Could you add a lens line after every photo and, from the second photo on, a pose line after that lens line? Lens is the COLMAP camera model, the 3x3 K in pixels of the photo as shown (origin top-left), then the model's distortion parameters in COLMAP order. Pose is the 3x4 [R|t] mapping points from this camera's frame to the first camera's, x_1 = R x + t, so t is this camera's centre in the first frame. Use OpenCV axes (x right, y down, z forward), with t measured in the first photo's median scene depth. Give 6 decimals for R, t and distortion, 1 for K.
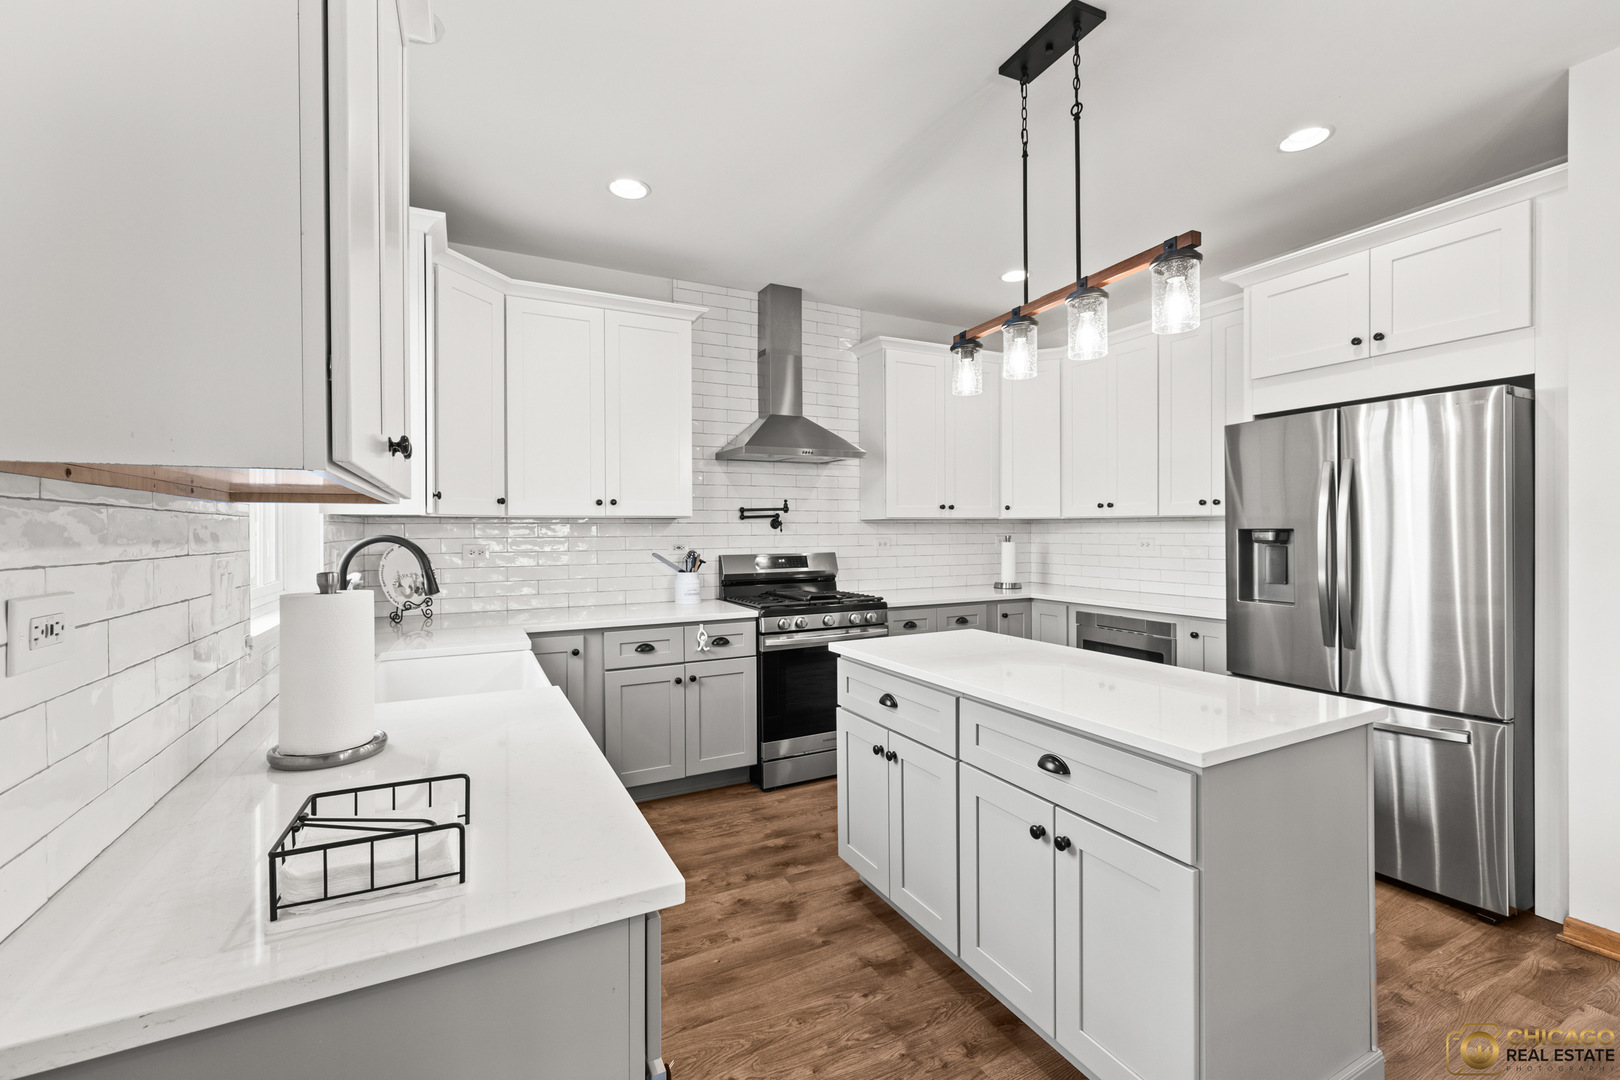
lens RADIAL K [[693.7, 0, 812.7], [0, 693.7, 527.1], [0, 0, 1]] dist [0.001251, -0.000001]
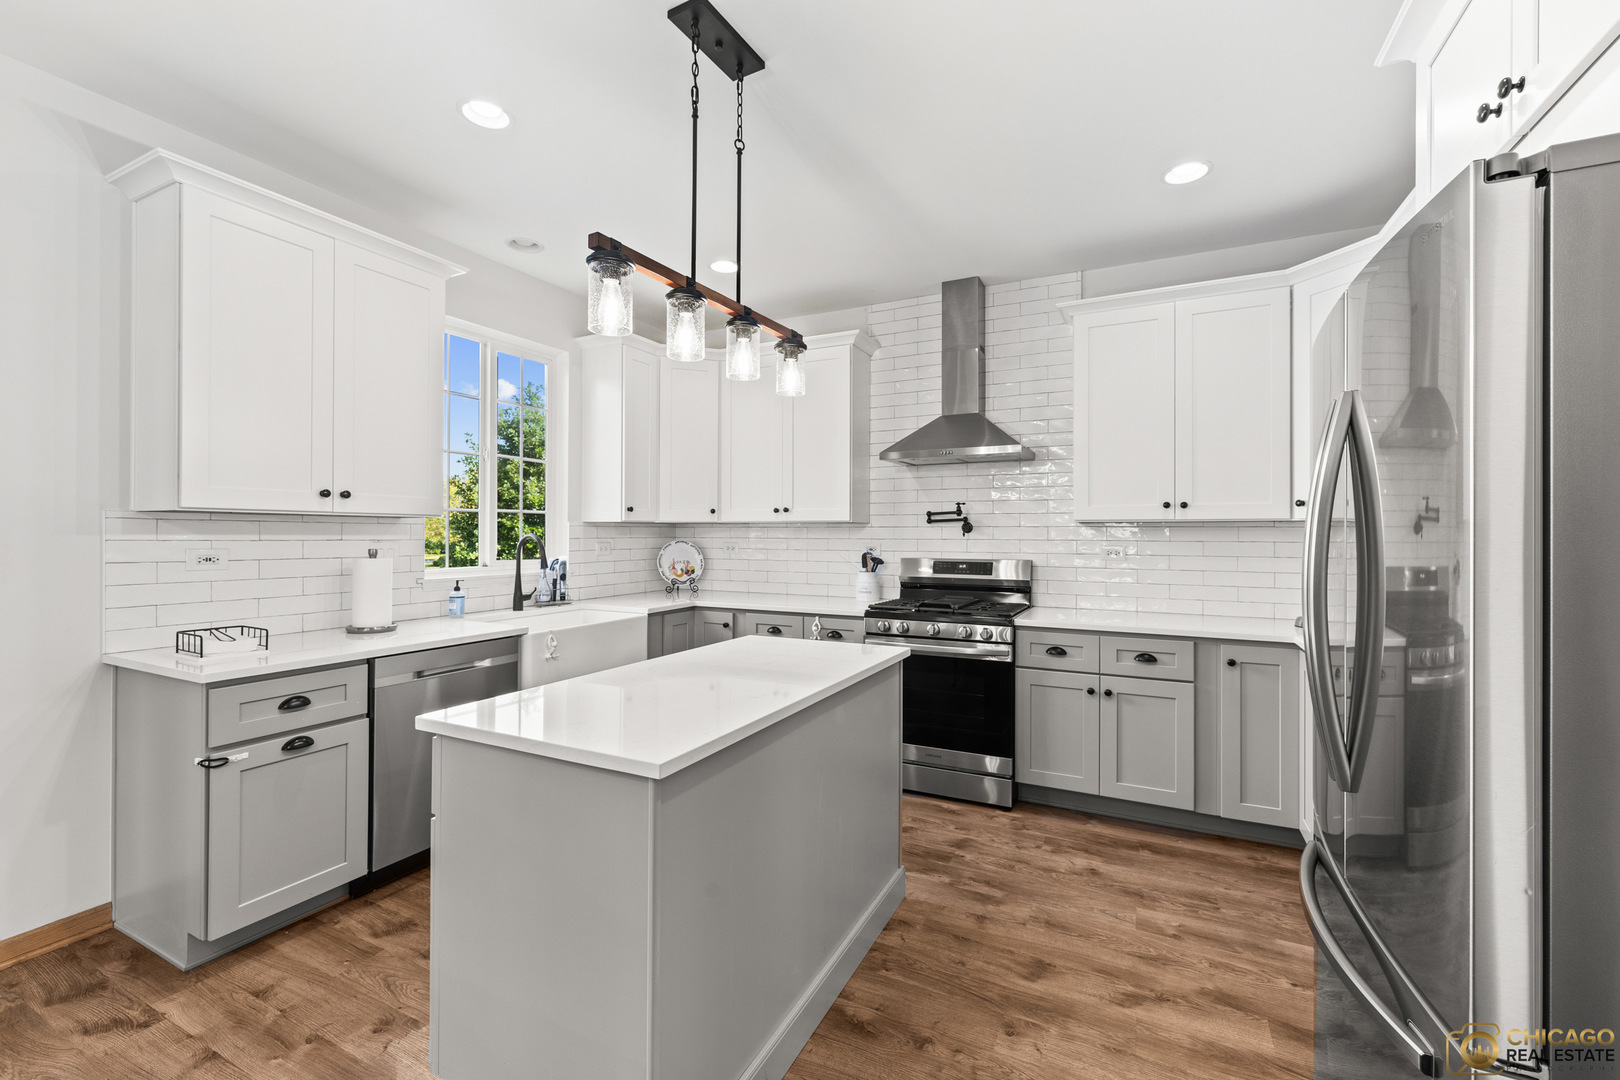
lens RADIAL K [[672.2, 0, 811.3], [0, 672.2, 543.3], [0, 0, 1]] dist [-0.001366, 0.000047]
pose [[0.592671, 0.022360, -0.805135, 0.587060], [-0.003153, 0.999671, 0.025442, -0.006375], [0.805439, -0.012540, 0.592546, 0.279815]]
